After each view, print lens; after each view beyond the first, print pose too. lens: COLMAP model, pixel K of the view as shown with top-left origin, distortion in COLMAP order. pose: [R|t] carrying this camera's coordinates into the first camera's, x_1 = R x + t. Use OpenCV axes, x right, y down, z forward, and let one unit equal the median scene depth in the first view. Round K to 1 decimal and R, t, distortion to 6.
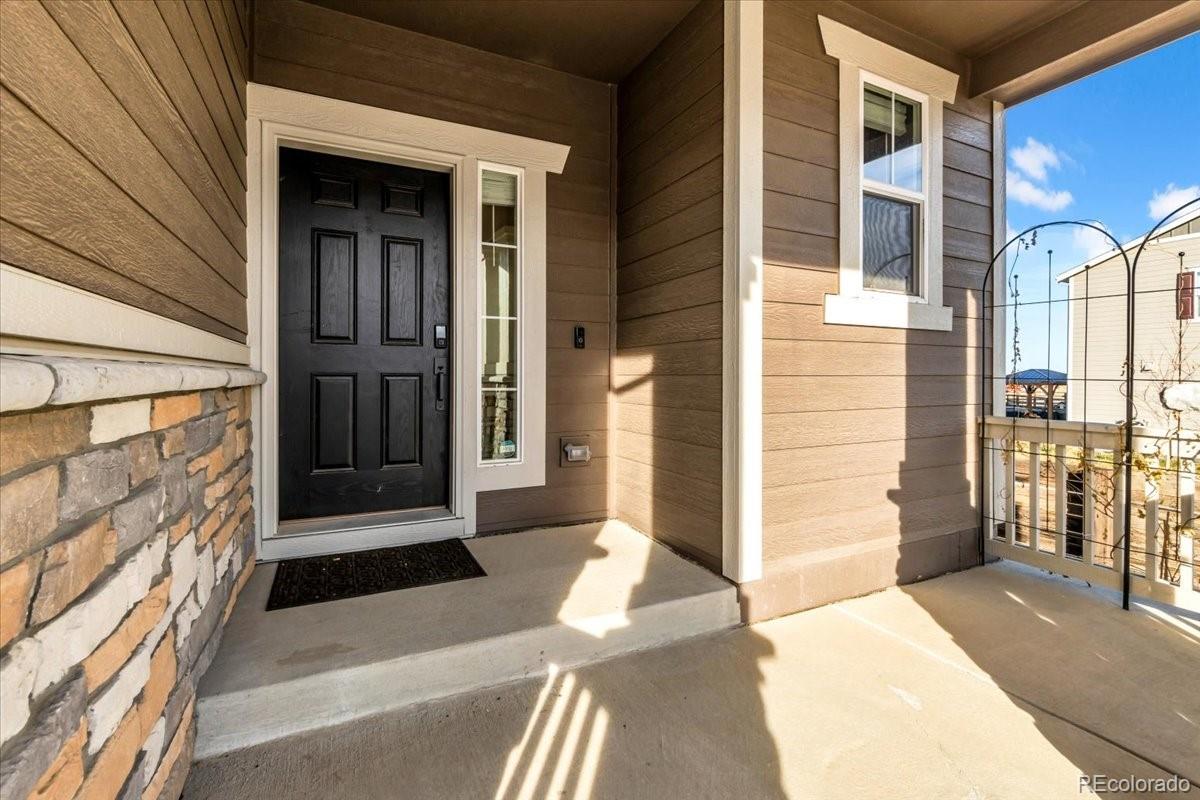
lens RADIAL K [[534.3, 0, 598.0], [0, 534.3, 381.1], [0, 0, 1]] dist [0.001133, 0.000055]
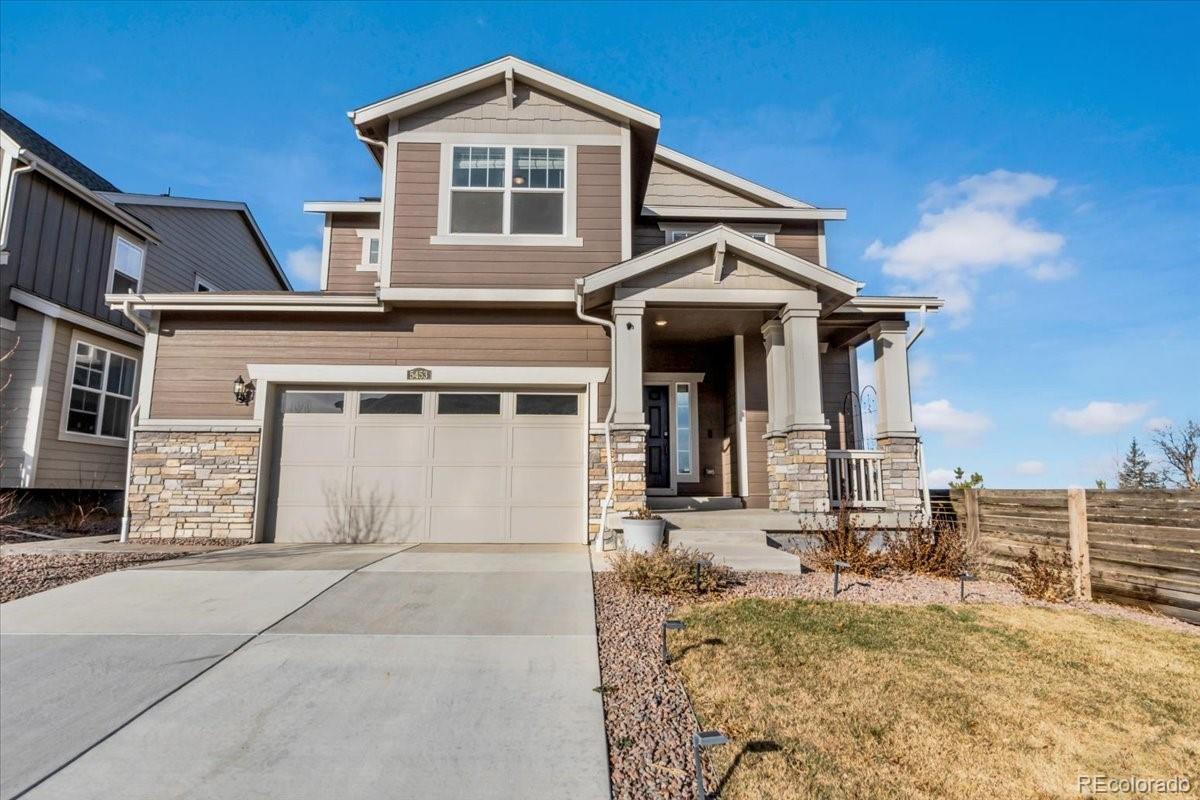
lens RADIAL K [[643.2, 0, 600.0], [0, 643.2, 400.0], [0, 0, 1]] dist [-0.005258, -0.002270]
pose [[0.912292, -0.061653, -0.404874, 0.969538], [-0.003422, 0.987422, -0.158072, 0.334638], [0.409527, 0.145593, 0.900606, -2.813472]]
